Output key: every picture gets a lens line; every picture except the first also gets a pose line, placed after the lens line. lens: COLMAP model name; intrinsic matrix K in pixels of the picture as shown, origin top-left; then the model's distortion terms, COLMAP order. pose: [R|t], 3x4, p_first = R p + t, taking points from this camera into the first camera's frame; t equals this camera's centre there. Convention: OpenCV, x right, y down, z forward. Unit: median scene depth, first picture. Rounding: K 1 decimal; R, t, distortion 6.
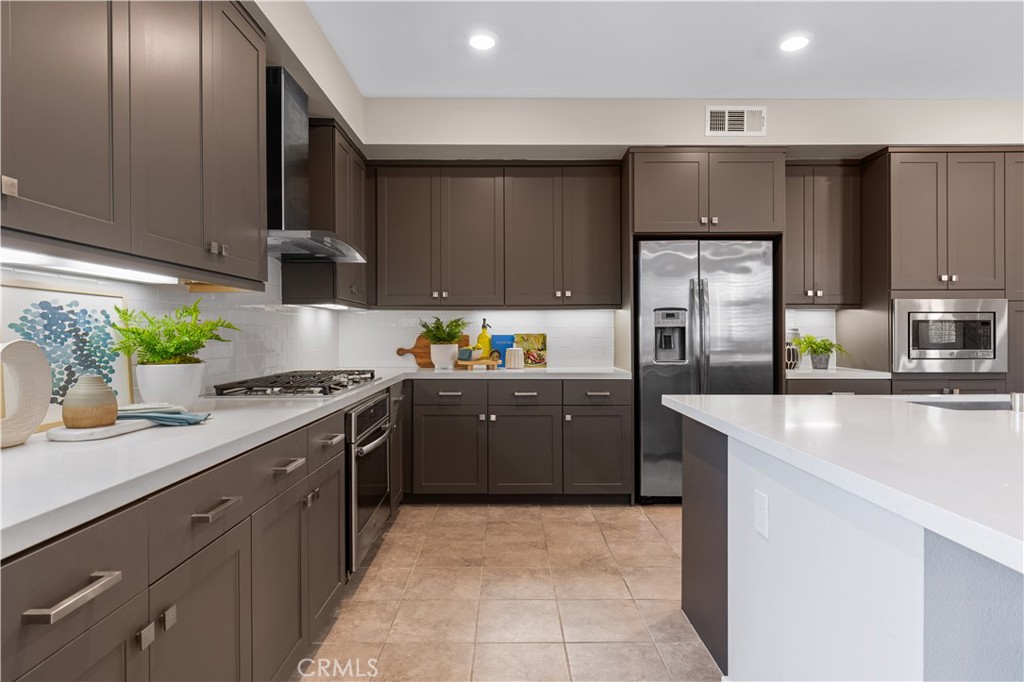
lens RADIAL K [[556.0, 0, 511.1], [0, 556.0, 342.1], [0, 0, 1]] dist [-0.001602, -0.000492]
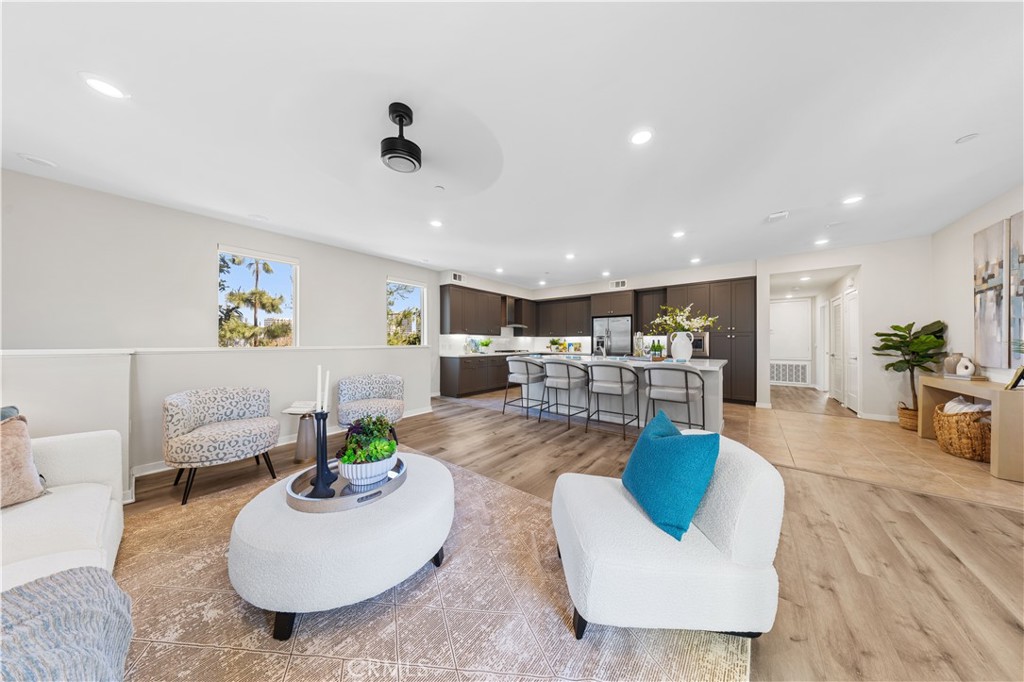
lens RADIAL K [[295.8, 0, 508.5], [0, 295.8, 342.1], [0, 0, 1]] dist [-0.002051, -0.000071]
pose [[0.776666, 0.003710, -0.629902, 1.052048], [-0.012513, 0.999876, -0.009539, 0.005893], [0.629788, 0.015290, 0.776616, -0.931665]]
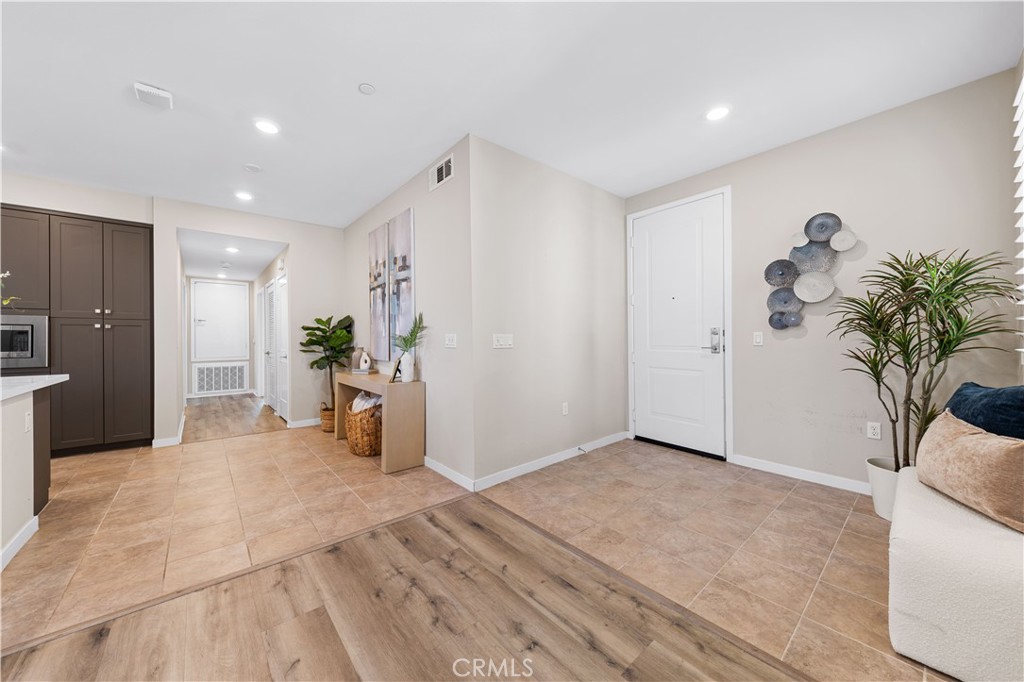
lens RADIAL K [[361.9, 0, 510.0], [0, 361.9, 338.7], [0, 0, 1]] dist [0.022057, -0.010137]
pose [[0.760502, 0.000649, 0.649335, 1.180466], [0.008221, 0.999910, -0.010628, 0.002136], [-0.649284, 0.013421, 0.760428, -0.503286]]
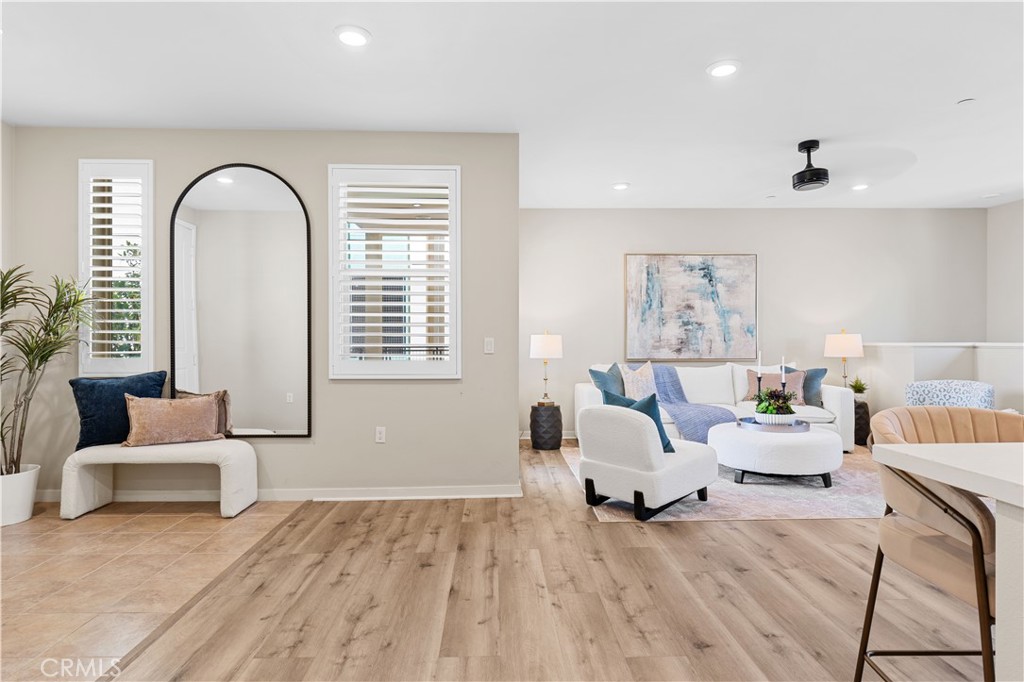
lens RADIAL K [[556.0, 0, 511.1], [0, 556.0, 342.1], [0, 0, 1]] dist [-0.001602, -0.000492]
pose [[-0.999528, 0.009444, -0.029228, 1.235271], [0.009044, 0.999864, 0.013782, -0.010308], [0.029355, 0.013511, -0.999478, 0.523247]]
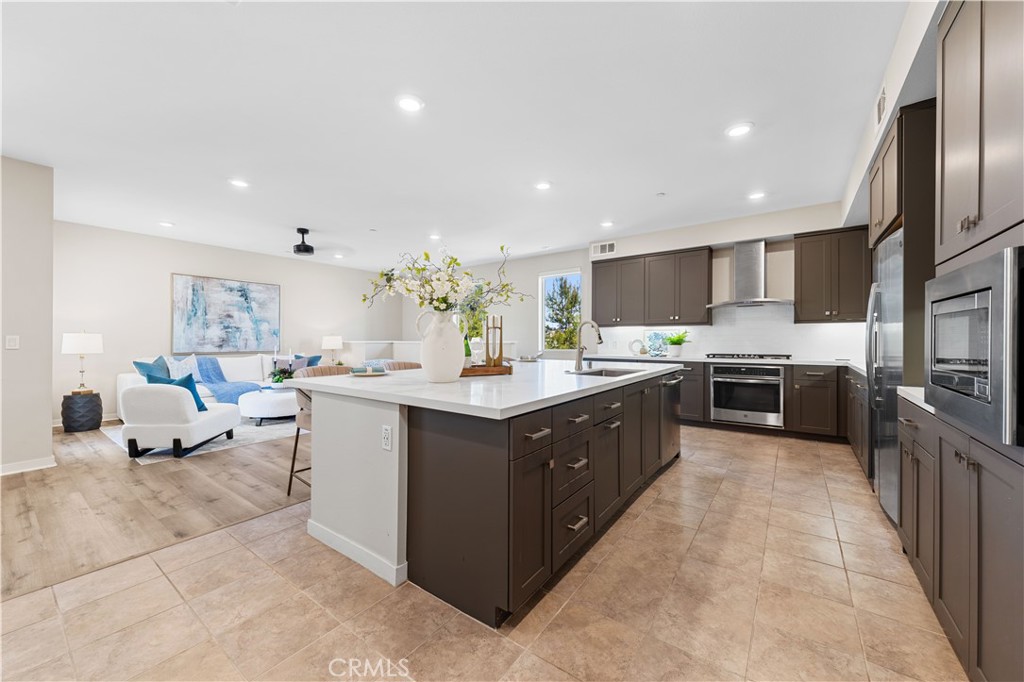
lens RADIAL K [[386.3, 0, 512.0], [0, 386.3, 341.0], [0, 0, 1]] dist [-0.002208, 0.000110]
pose [[-0.589064, 0.007026, -0.808056, 1.285939], [-0.008237, 0.999858, 0.014699, -0.014355], [0.808044, 0.015315, -0.588923, 0.869173]]
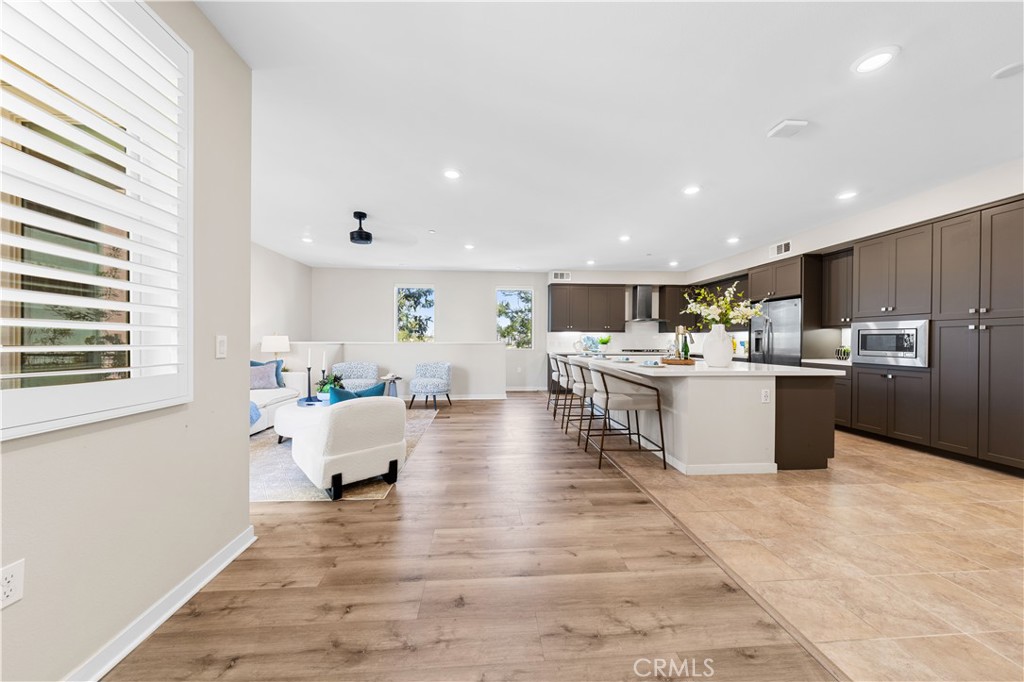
lens RADIAL K [[346.5, 0, 509.5], [0, 346.5, 342.0], [0, 0, 1]] dist [0.001937, -0.000075]
pose [[0.075414, 0.009579, -0.997106, 1.752801], [-0.015878, 0.999839, 0.008404, -0.004639], [0.997026, 0.015199, 0.075554, -0.232443]]
